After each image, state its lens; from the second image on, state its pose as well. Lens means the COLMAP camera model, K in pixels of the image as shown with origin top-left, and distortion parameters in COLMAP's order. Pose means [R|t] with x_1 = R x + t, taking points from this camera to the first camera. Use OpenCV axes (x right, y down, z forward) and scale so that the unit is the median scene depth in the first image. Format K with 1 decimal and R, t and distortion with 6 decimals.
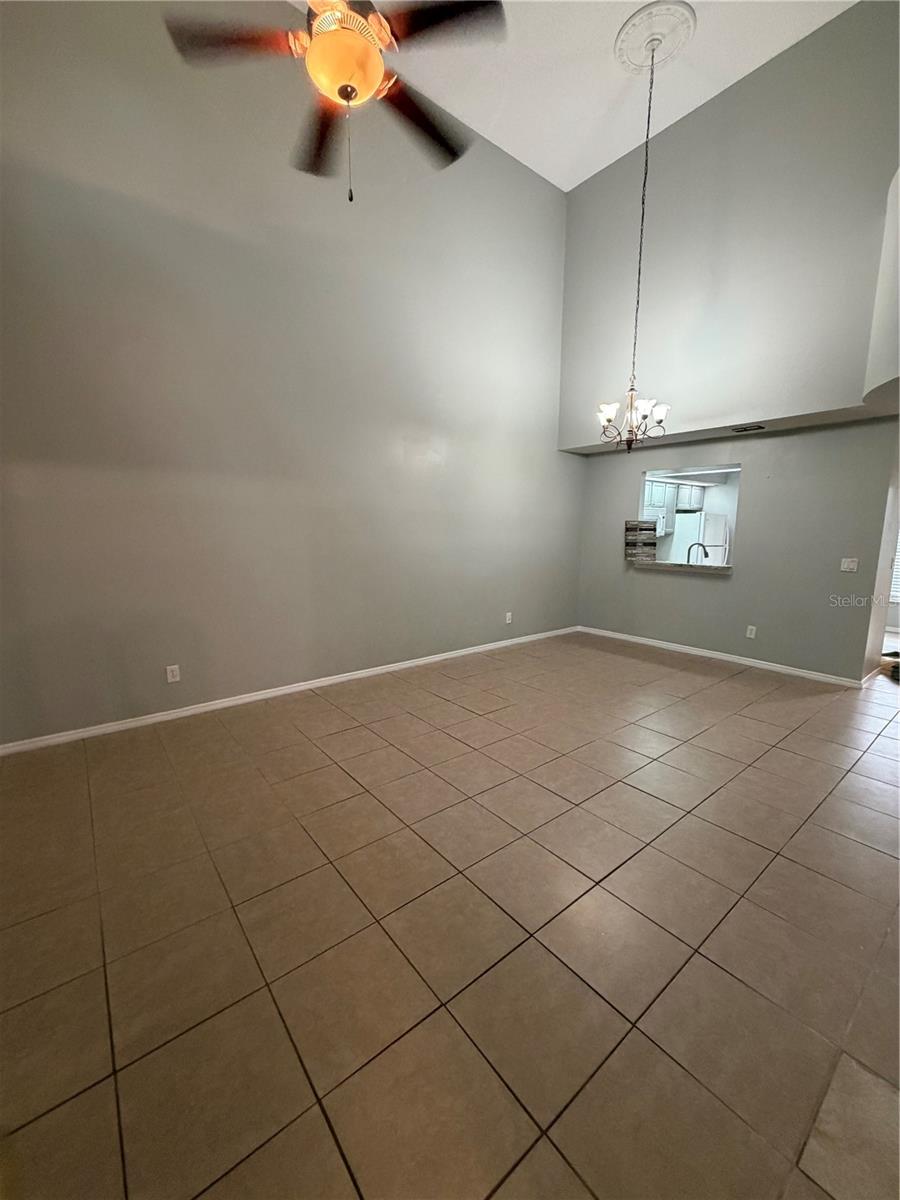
lens RADIAL K [[480.9, 0, 450.0], [0, 480.9, 600.0], [0, 0, 1]] dist [-0.000927, -0.000049]
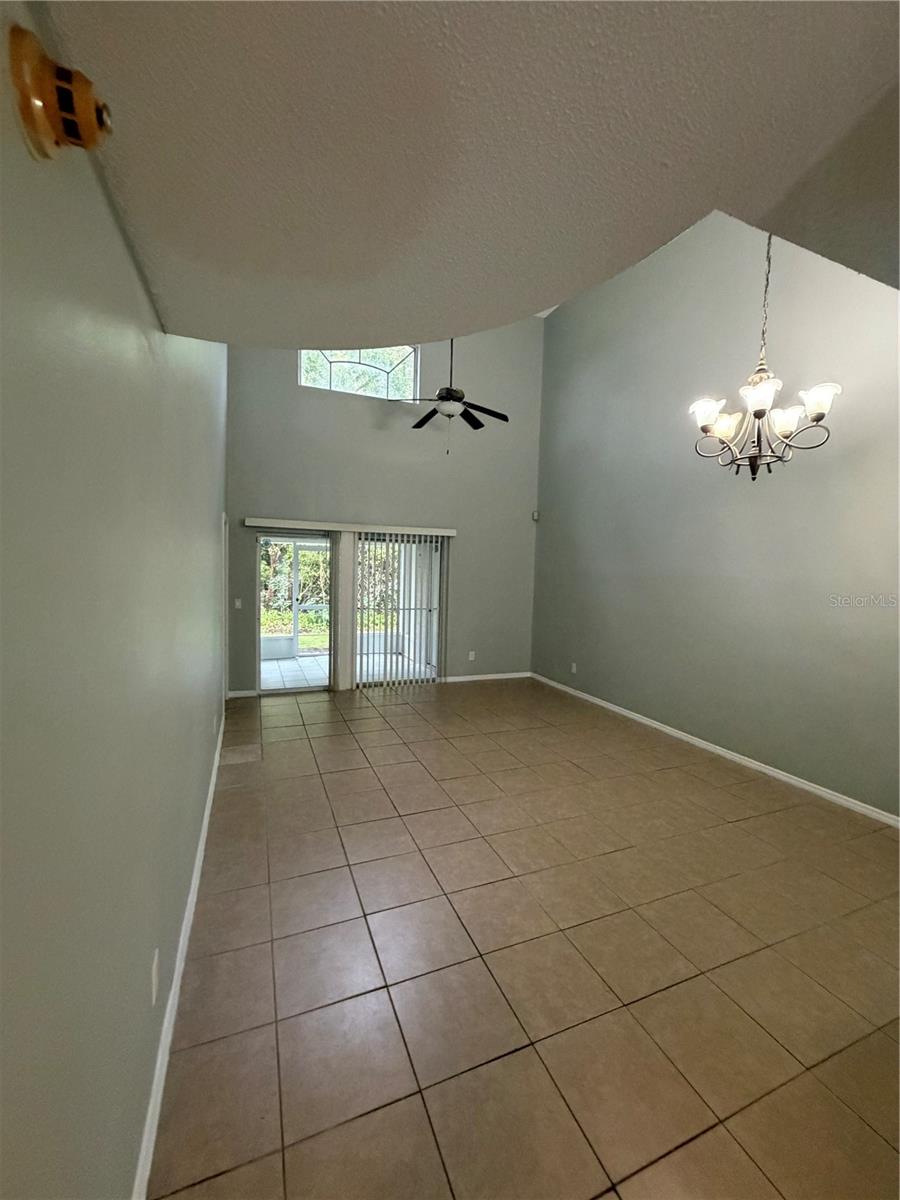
lens RADIAL K [[480.9, 0, 450.0], [0, 480.9, 600.0], [0, 0, 1]] dist [-0.000927, -0.000049]
pose [[-0.288724, 0.049590, -0.956127, 1.003948], [-0.178233, 0.978416, 0.104568, -0.158872], [0.940676, 0.200605, -0.273654, 0.828509]]
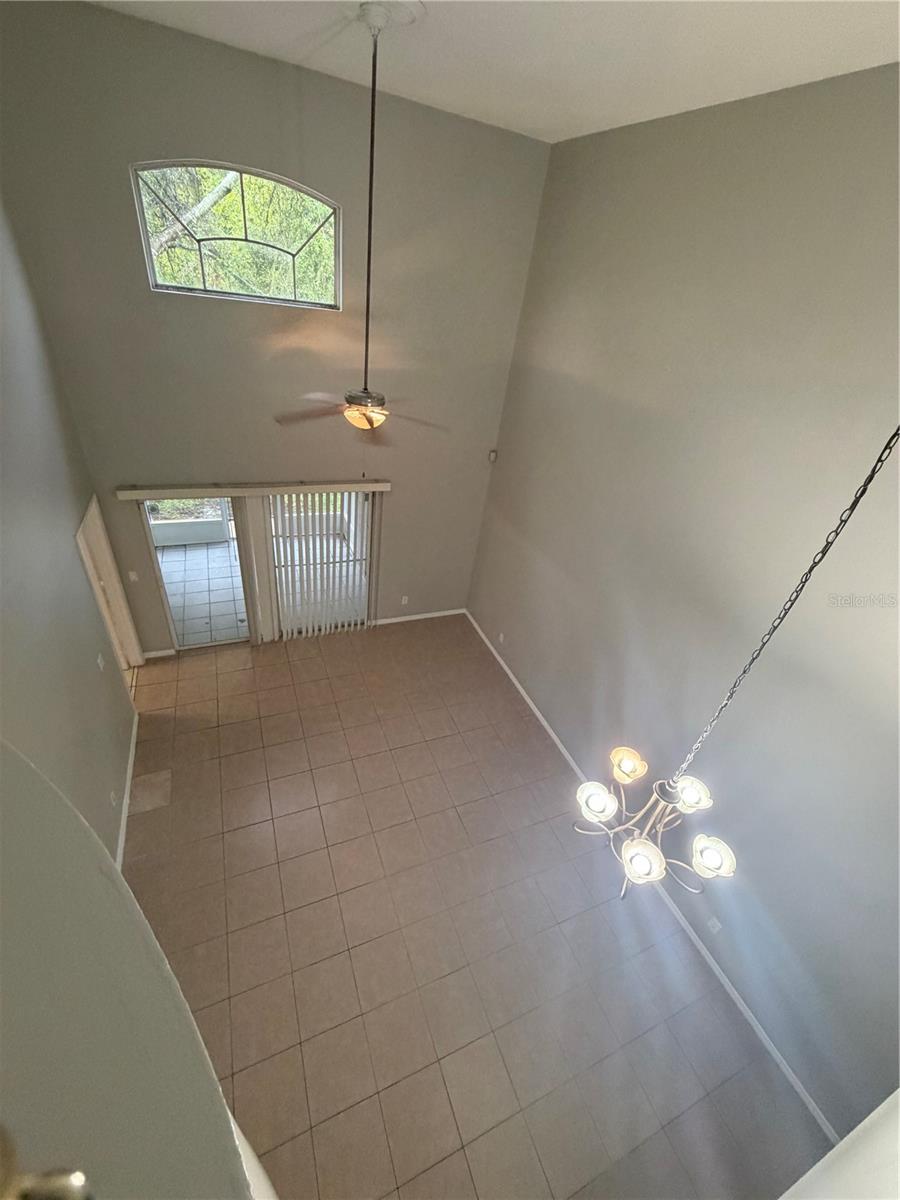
lens RADIAL K [[480.9, 0, 450.0], [0, 480.9, 600.0], [0, 0, 1]] dist [-0.000927, -0.000049]
pose [[-0.277198, 0.511401, -0.813407, 0.685549], [-0.281398, 0.766248, 0.577649, -0.752225], [0.918682, 0.389014, -0.068495, 0.738128]]
